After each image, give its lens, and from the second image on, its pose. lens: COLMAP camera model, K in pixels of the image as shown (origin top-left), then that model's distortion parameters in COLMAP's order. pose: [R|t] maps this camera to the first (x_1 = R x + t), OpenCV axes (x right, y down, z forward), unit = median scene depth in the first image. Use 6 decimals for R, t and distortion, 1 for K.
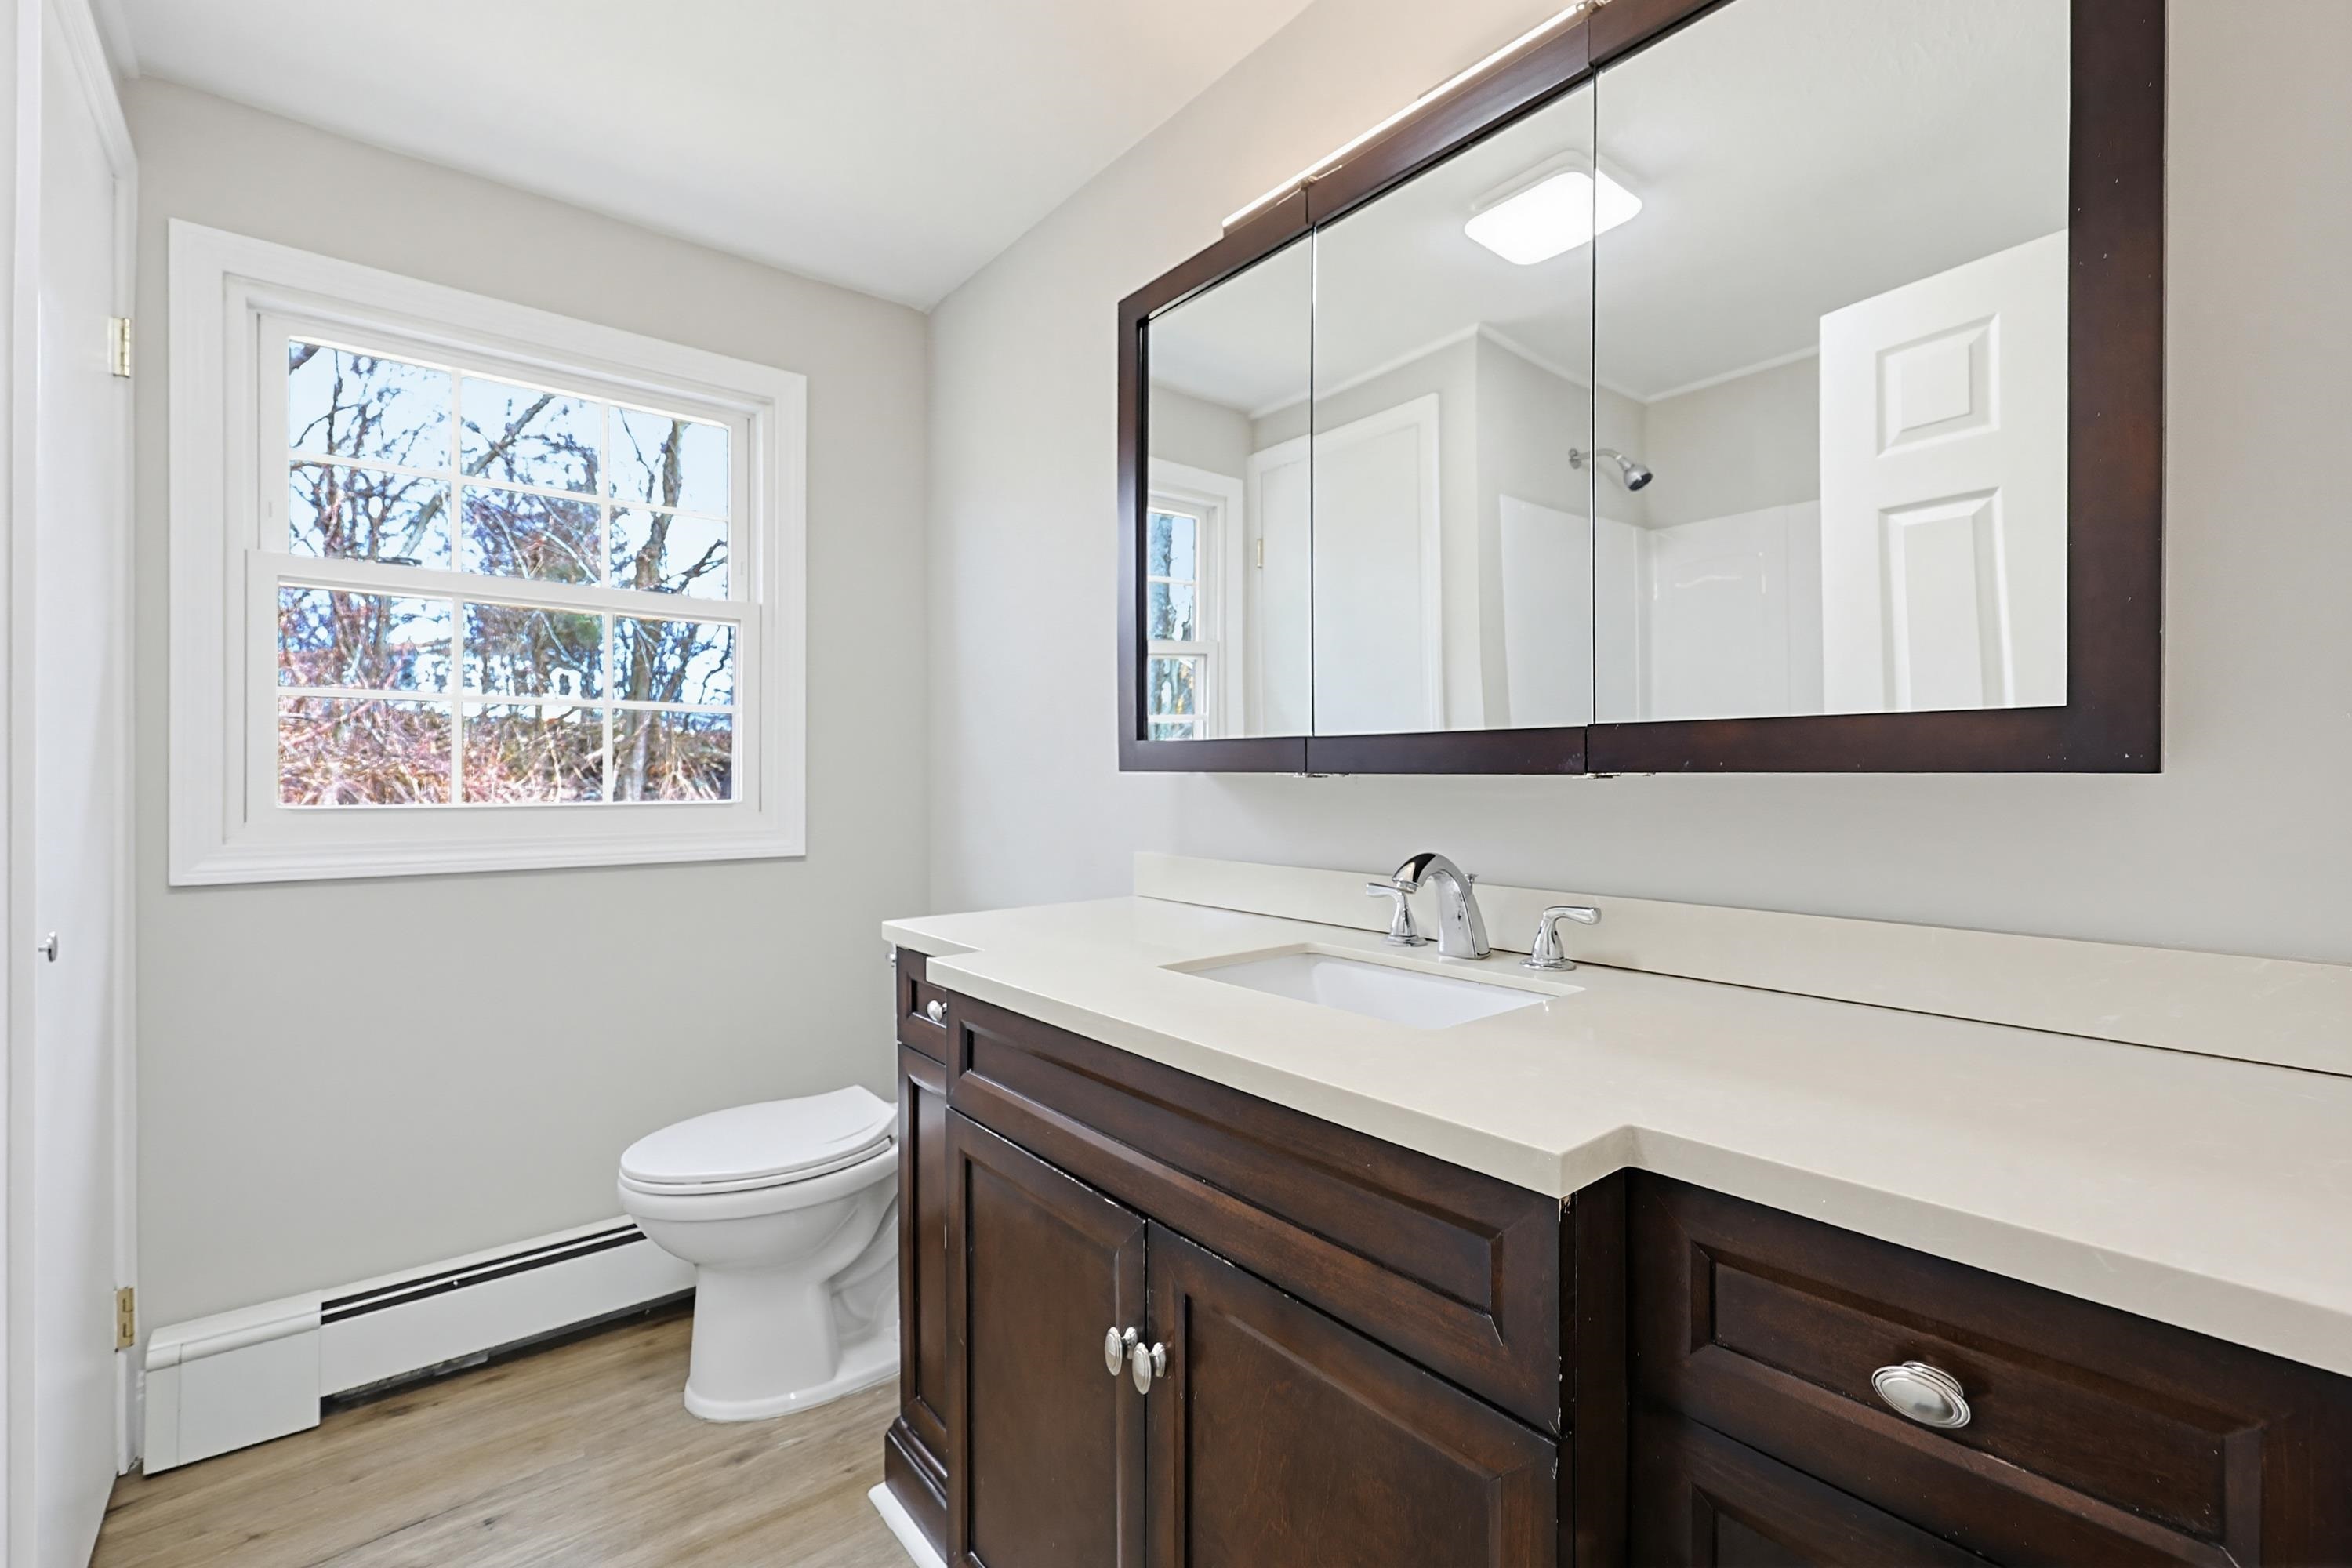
lens RADIAL K [[1016.7, 0, 1178.5], [0, 1016.7, 771.8], [0, 0, 1]] dist [0.000242, 0.000276]
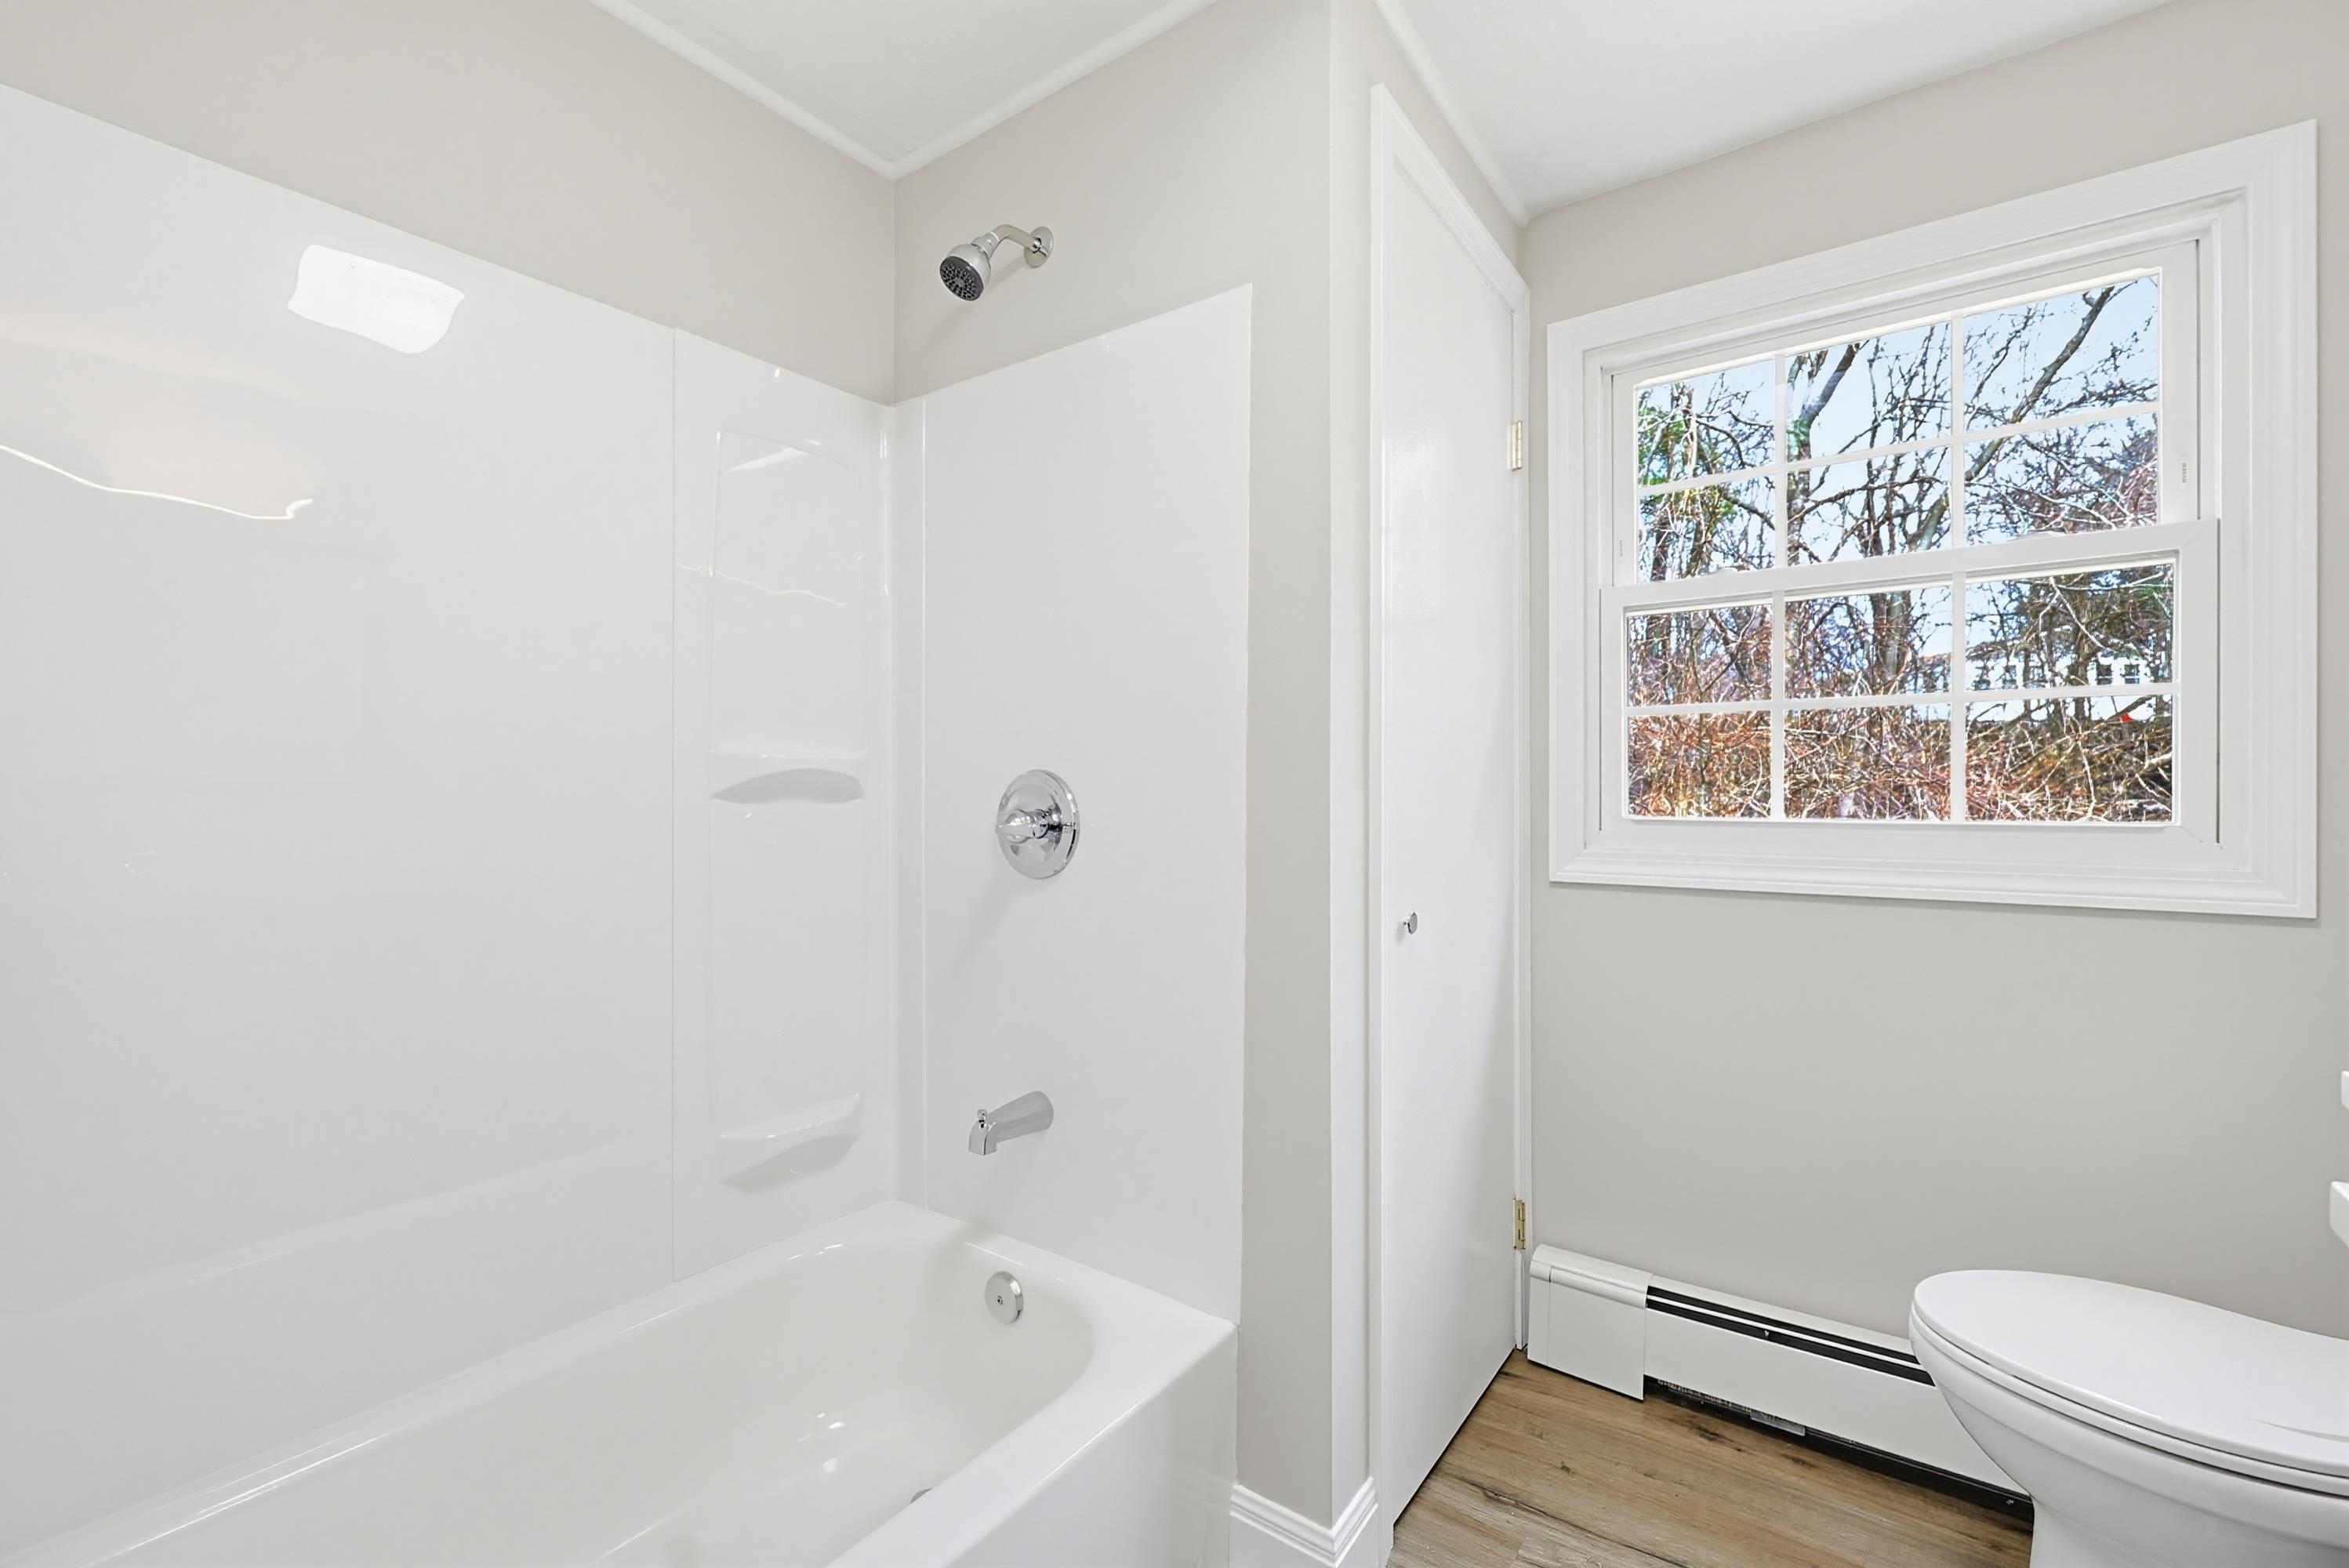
lens RADIAL K [[1011.3, 0, 1173.9], [0, 1011.3, 789.5], [0, 0, 1]] dist [0.000714, 0.000203]
pose [[0.256969, -0.000196, -0.966420, 0.047597], [0.008918, 0.999958, 0.002168, -0.001995], [0.966378, -0.009175, 0.256960, 0.250136]]
